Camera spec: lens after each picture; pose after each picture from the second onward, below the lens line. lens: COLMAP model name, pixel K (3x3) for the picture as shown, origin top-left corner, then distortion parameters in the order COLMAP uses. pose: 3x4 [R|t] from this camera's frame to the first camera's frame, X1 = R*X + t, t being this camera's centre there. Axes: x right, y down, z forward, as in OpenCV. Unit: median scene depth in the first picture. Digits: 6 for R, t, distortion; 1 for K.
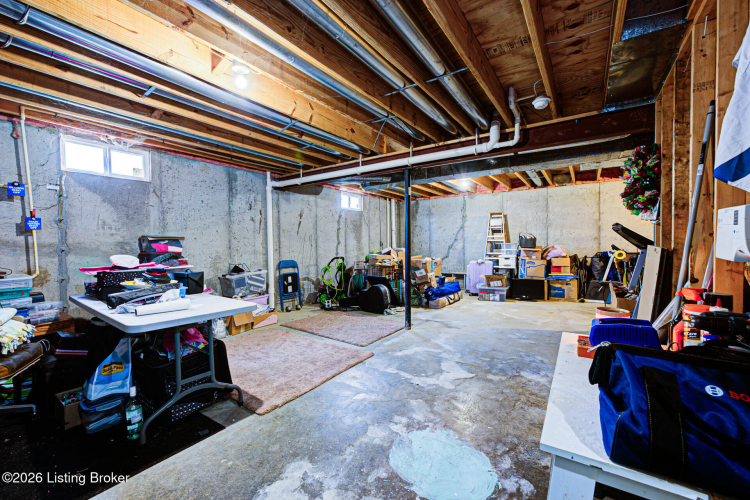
lens RADIAL K [[315.7, 0, 373.5], [0, 315.7, 250.8], [0, 0, 1]] dist [-0.001121, -0.000076]
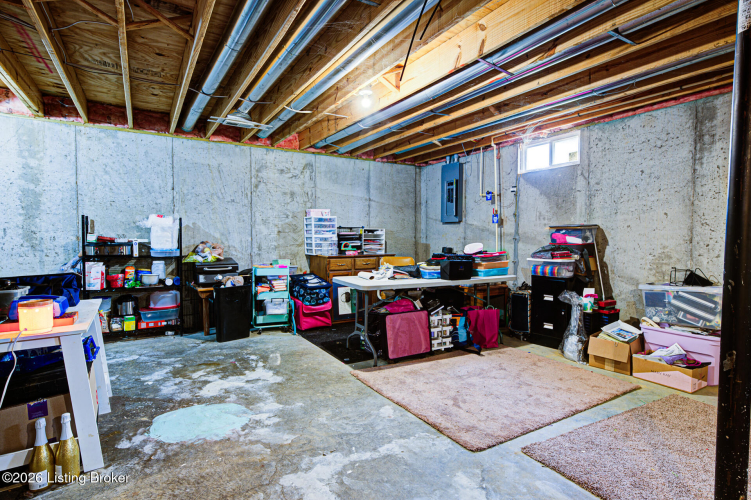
lens RADIAL K [[389.4, 0, 374.6], [0, 389.4, 249.0], [0, 0, 1]] dist [0.006459, 0.000869]
pose [[-0.424003, 0.040738, -0.904744, 0.658764], [-0.018998, 0.998368, 0.053857, -0.033617], [0.905461, 0.040024, -0.422537, 1.162650]]
